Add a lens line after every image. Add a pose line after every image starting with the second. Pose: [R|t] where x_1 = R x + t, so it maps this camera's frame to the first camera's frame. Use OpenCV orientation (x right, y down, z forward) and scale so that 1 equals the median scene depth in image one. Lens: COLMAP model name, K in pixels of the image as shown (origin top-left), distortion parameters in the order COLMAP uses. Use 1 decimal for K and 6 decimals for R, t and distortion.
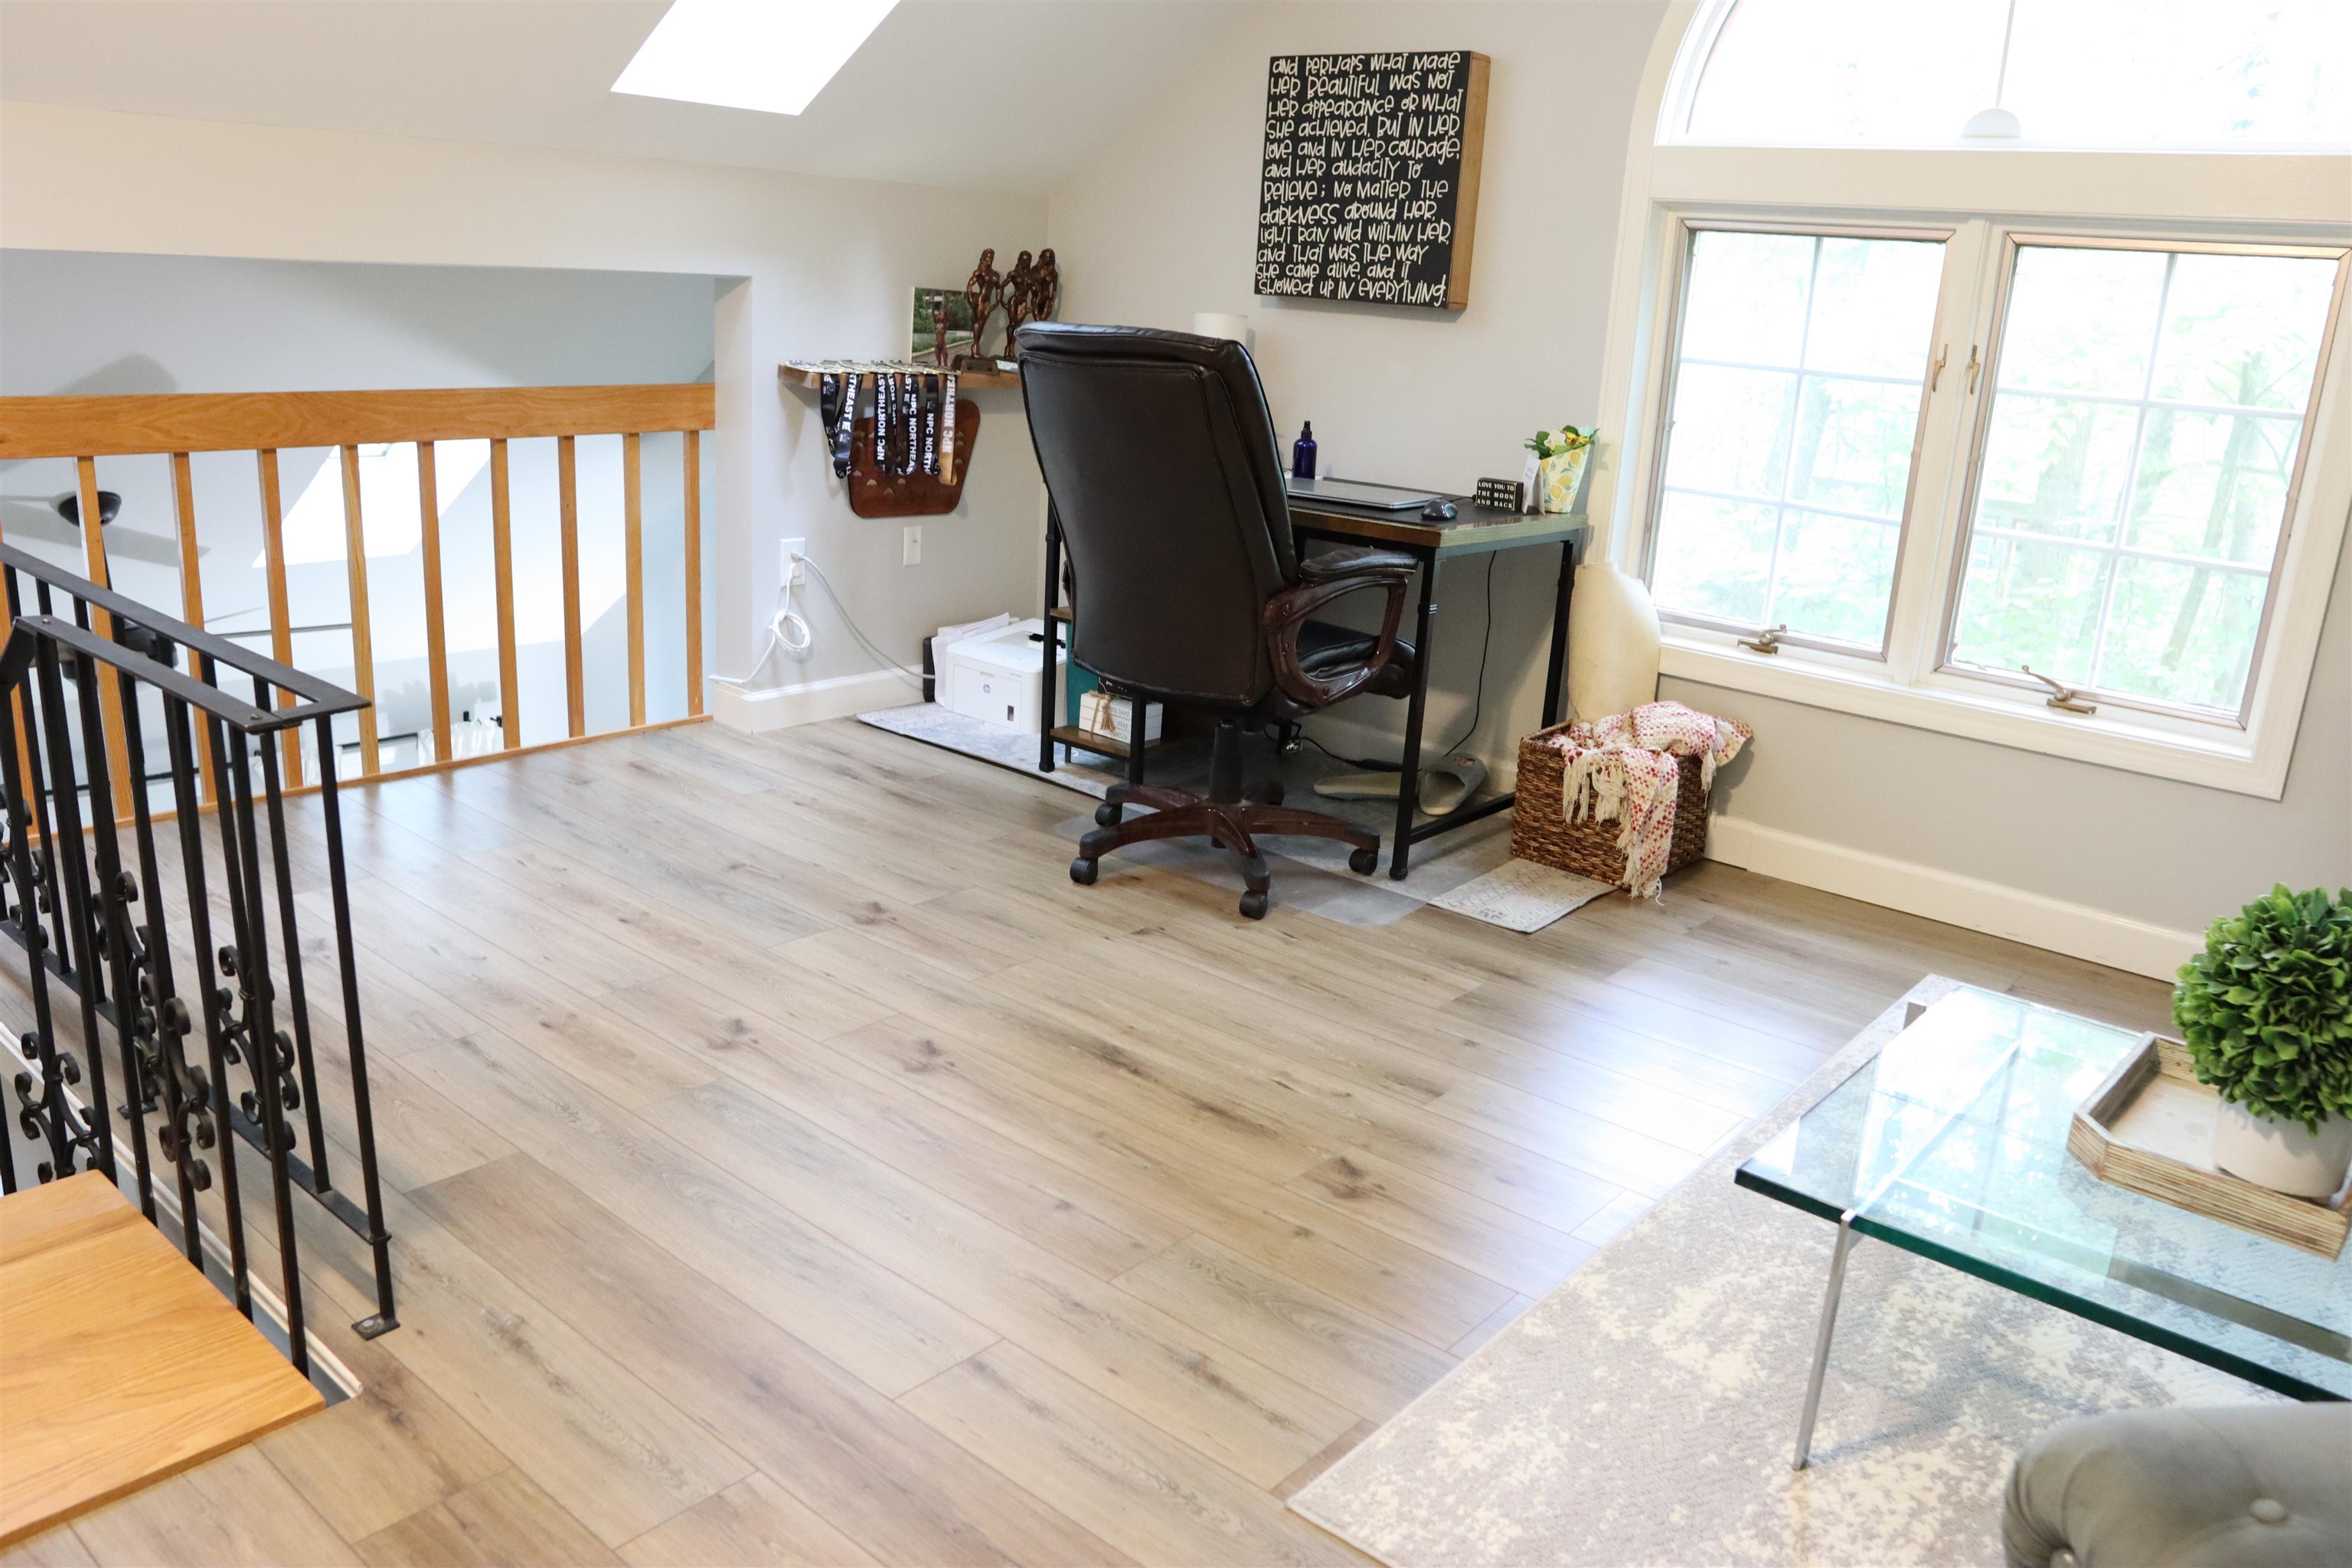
lens RADIAL K [[1733.4, 0, 1195.6], [0, 1733.4, 780.7], [0, 0, 1]] dist [-0.112510, 0.071028]
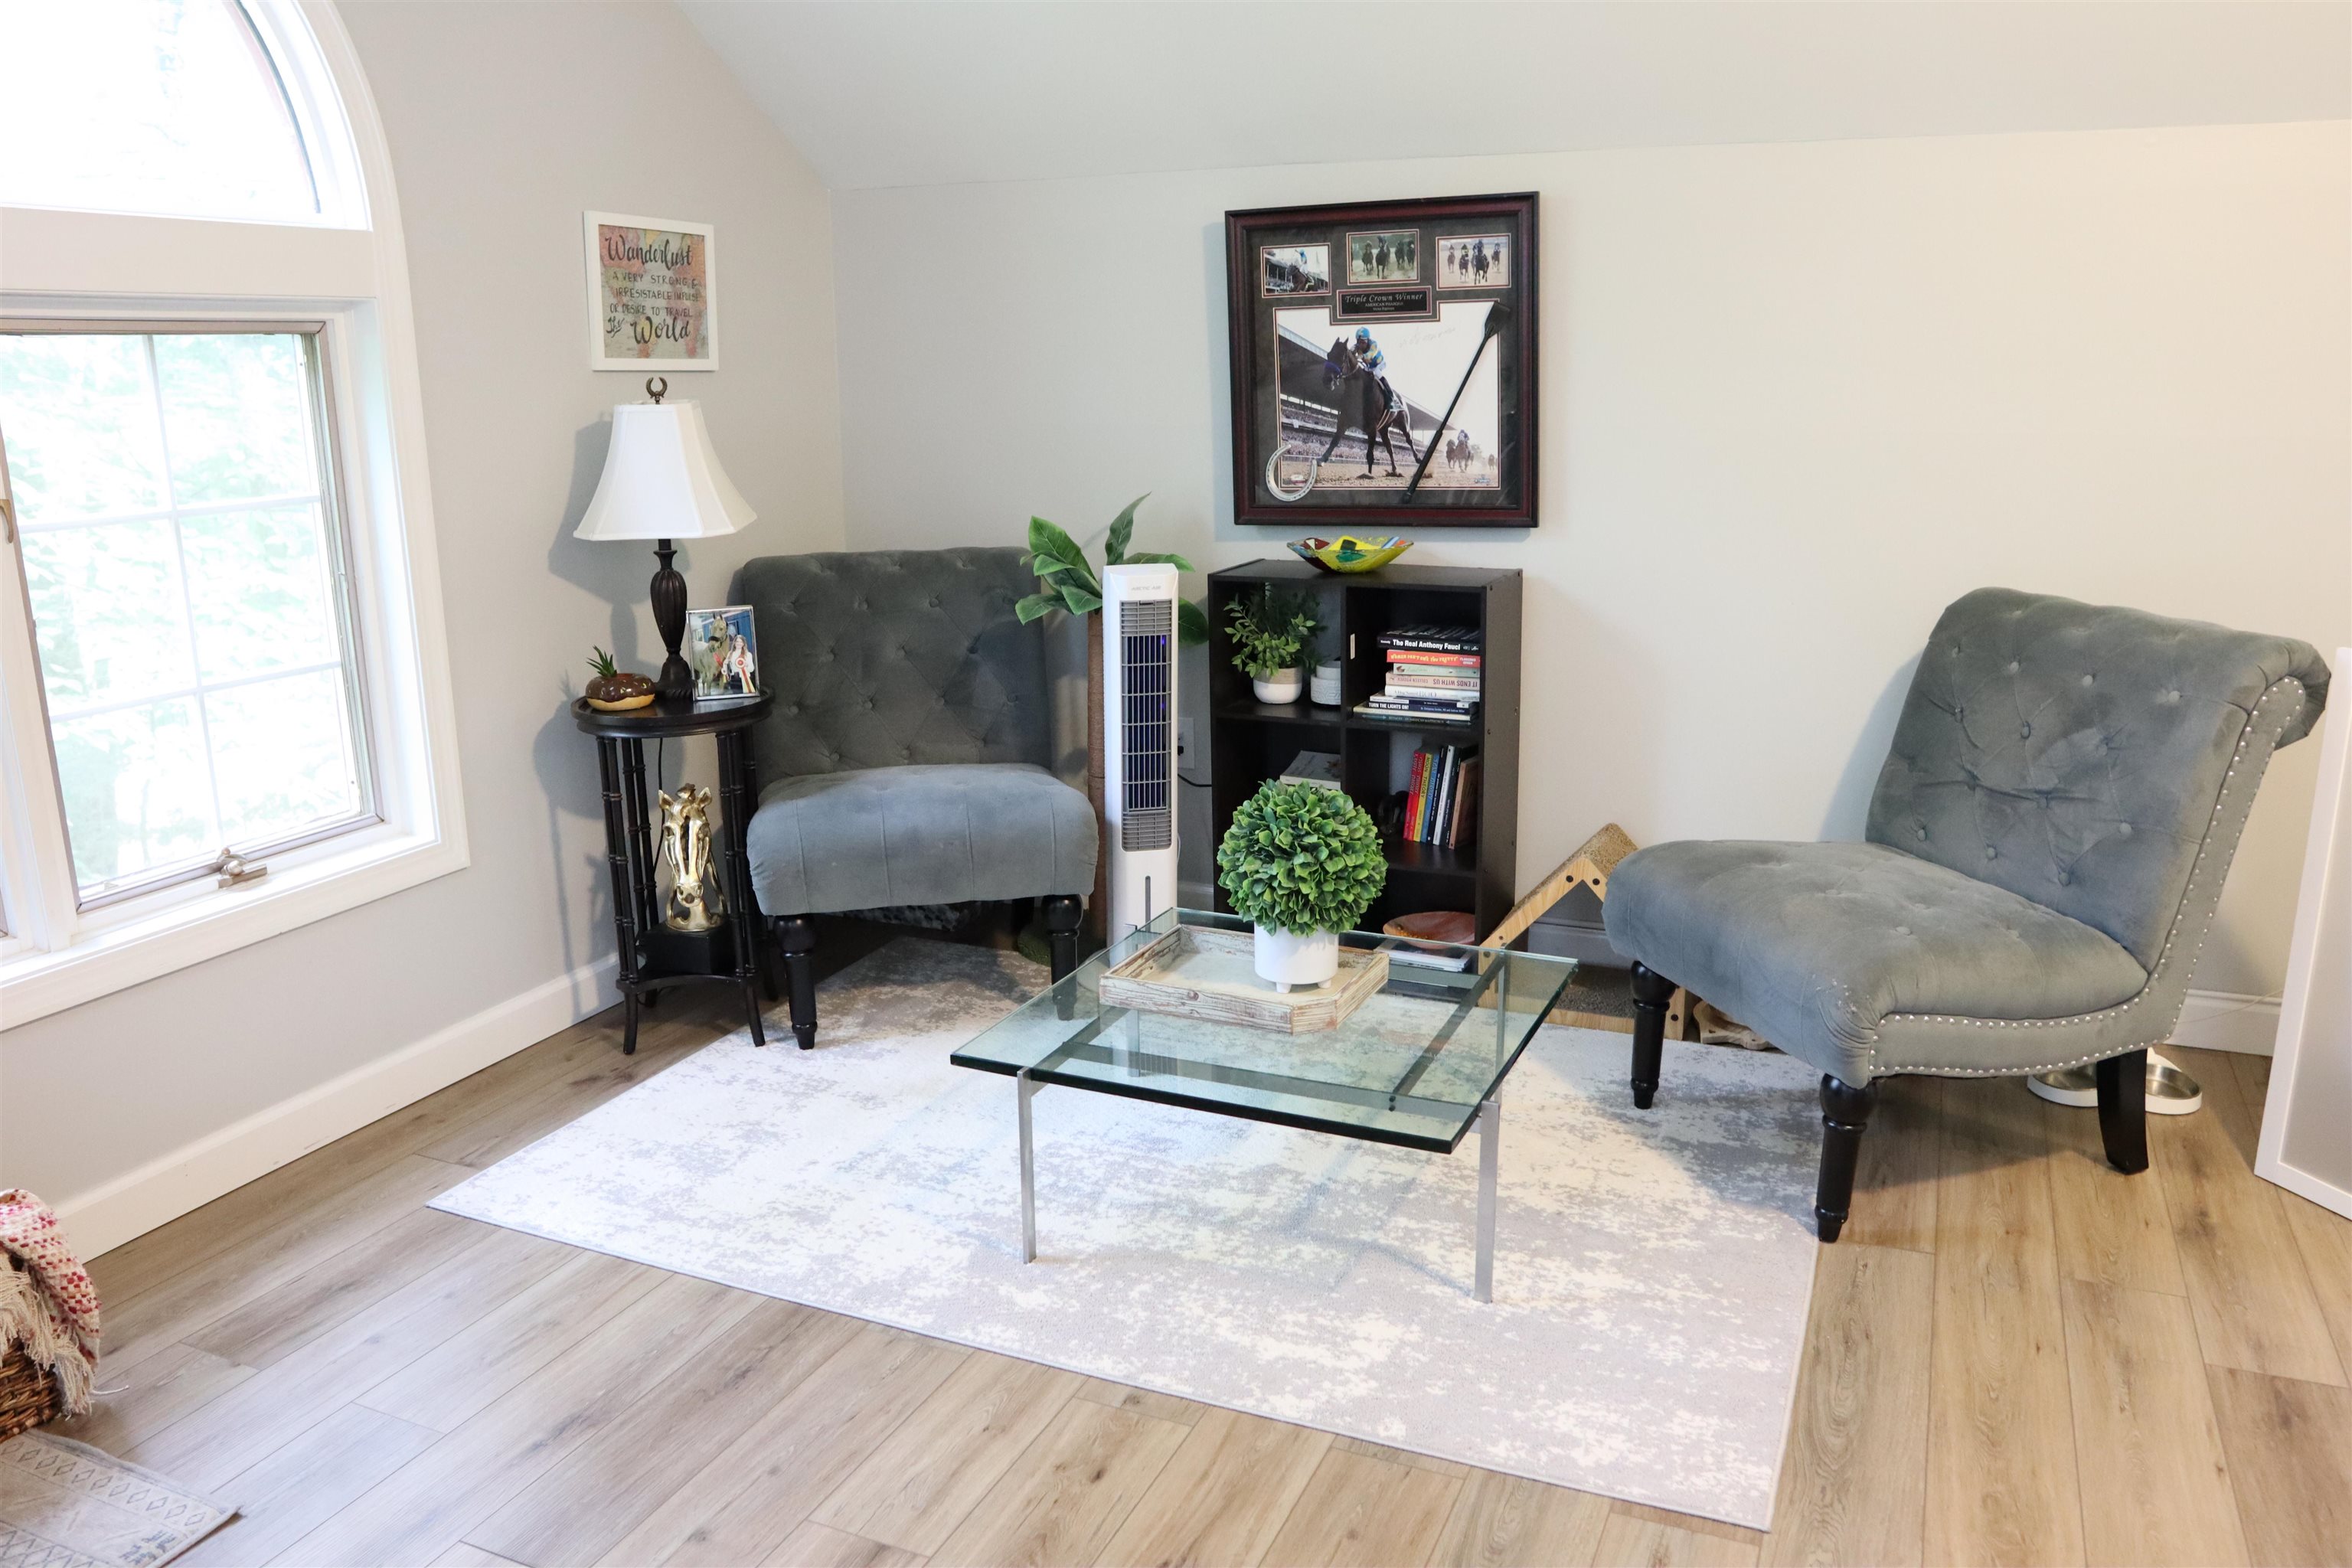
lens RADIAL K [[1733.4, 0, 1195.6], [0, 1733.4, 780.7], [0, 0, 1]] dist [-0.112510, 0.071028]
pose [[-0.289016, -0.282375, 0.914732, -0.369879], [0.255657, 0.898040, 0.357999, -0.267036], [-0.922556, 0.337325, -0.187356, 0.713396]]
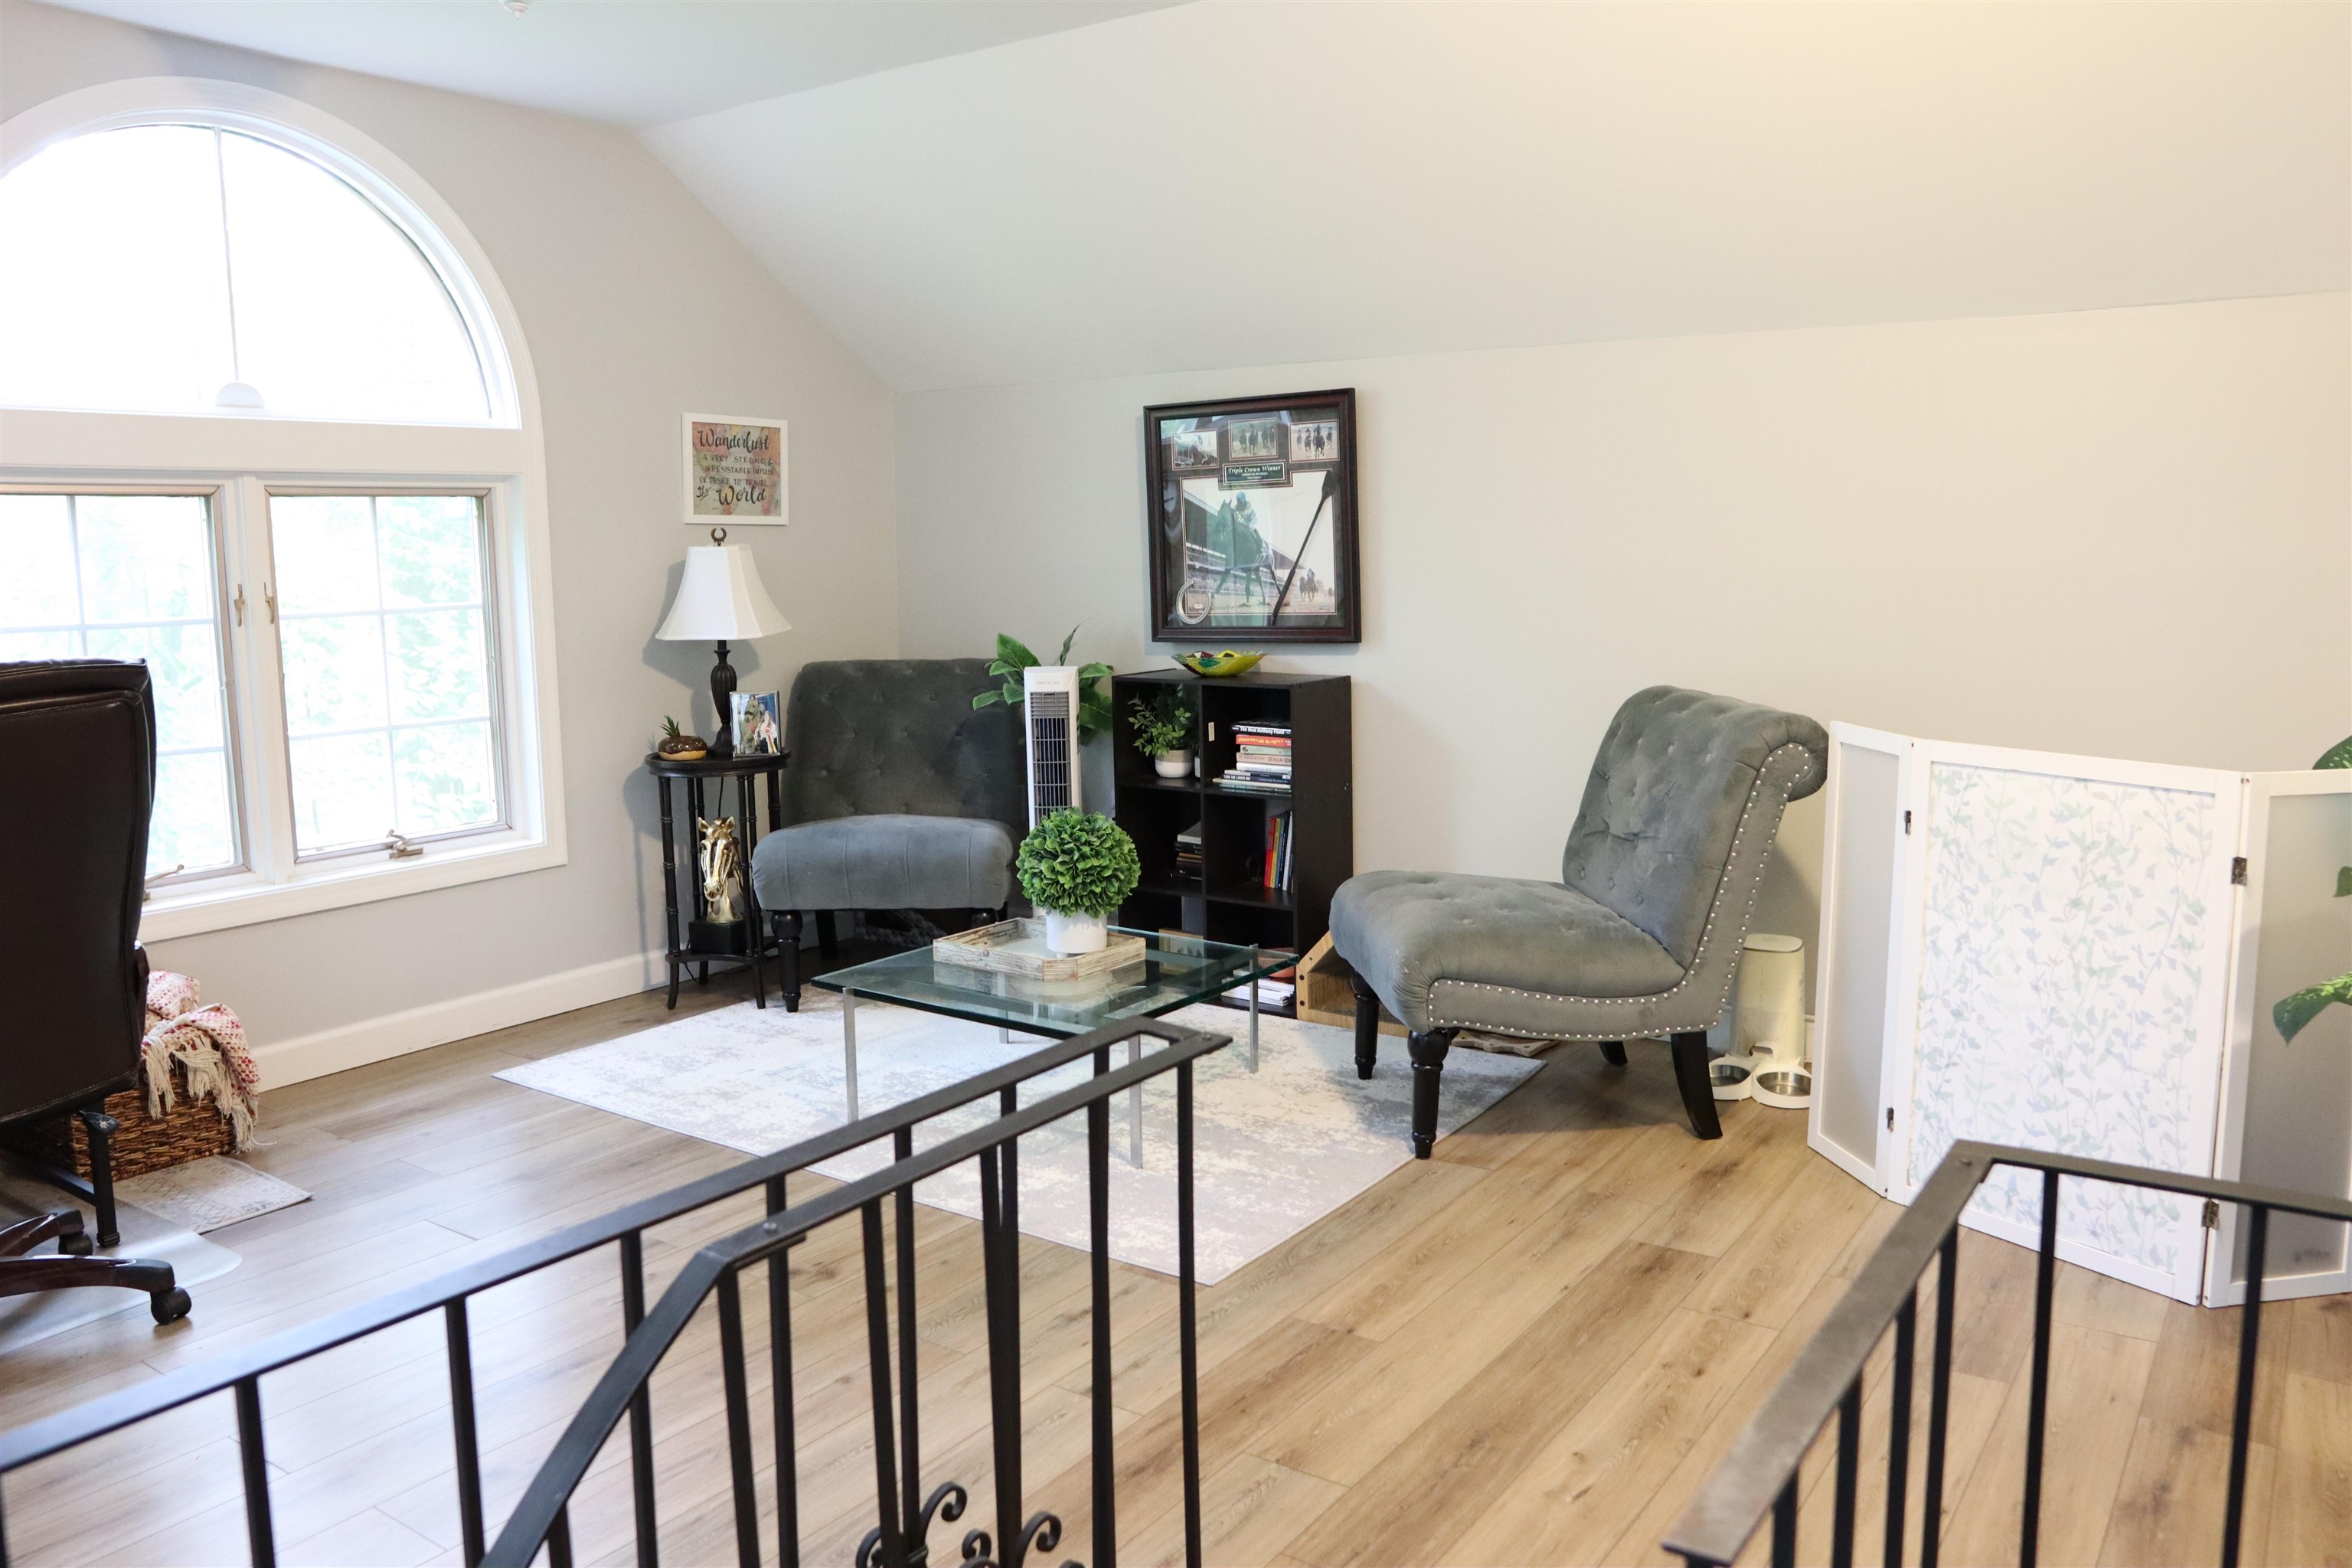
lens RADIAL K [[1733.4, 0, 1195.6], [0, 1733.4, 780.7], [0, 0, 1]] dist [-0.112510, 0.071028]
pose [[-0.096726, -0.197466, 0.975526, -0.758413], [0.277294, 0.935970, 0.216953, -0.206666], [-0.955904, 0.291493, -0.035776, 0.477616]]
